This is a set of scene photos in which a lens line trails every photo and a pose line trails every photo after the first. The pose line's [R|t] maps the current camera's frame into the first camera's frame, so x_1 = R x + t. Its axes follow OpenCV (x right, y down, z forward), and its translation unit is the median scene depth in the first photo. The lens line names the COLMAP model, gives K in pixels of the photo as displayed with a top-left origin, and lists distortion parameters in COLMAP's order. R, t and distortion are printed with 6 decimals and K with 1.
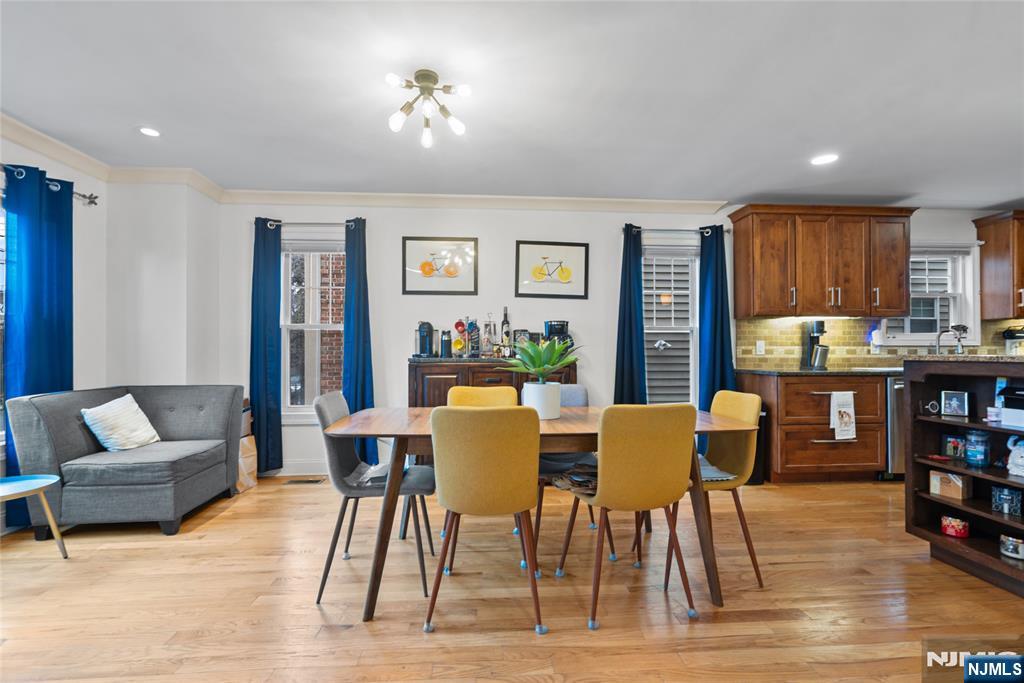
lens RADIAL K [[471.7, 0, 515.4], [0, 471.7, 348.2], [0, 0, 1]] dist [-0.002082, 0.000679]
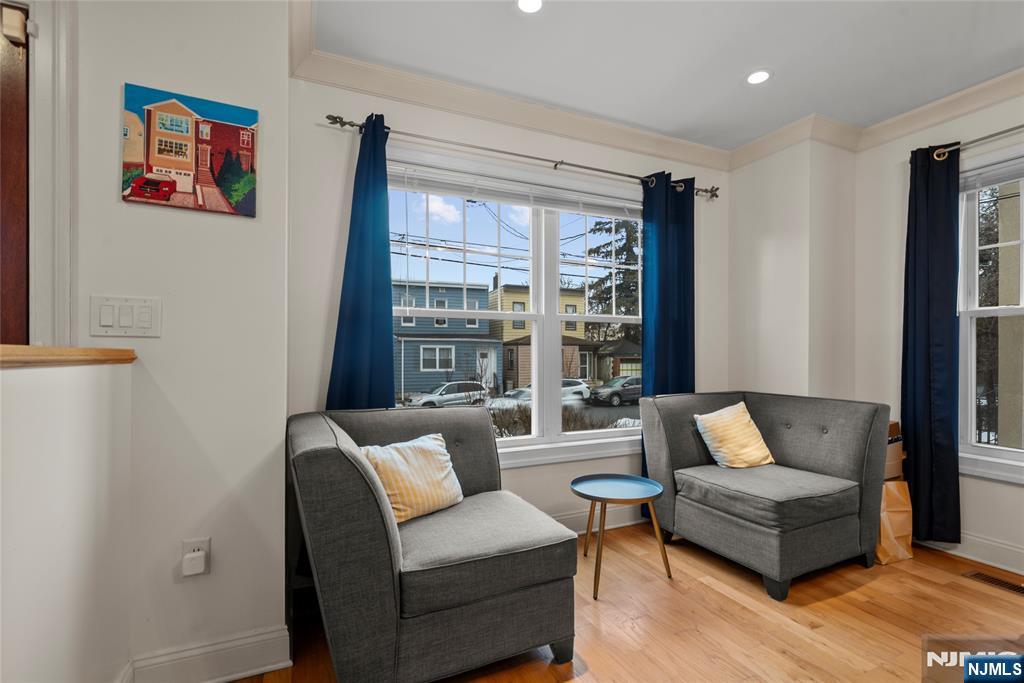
lens RADIAL K [[471.4, 0, 512.6], [0, 471.4, 353.2], [0, 0, 1]] dist [-0.000226, 0.000380]
pose [[0.349275, 0.004610, -0.937009, -0.128179], [0.000264, 0.999987, 0.005018, 0.002387], [0.937020, -0.002000, 0.349270, 0.248500]]
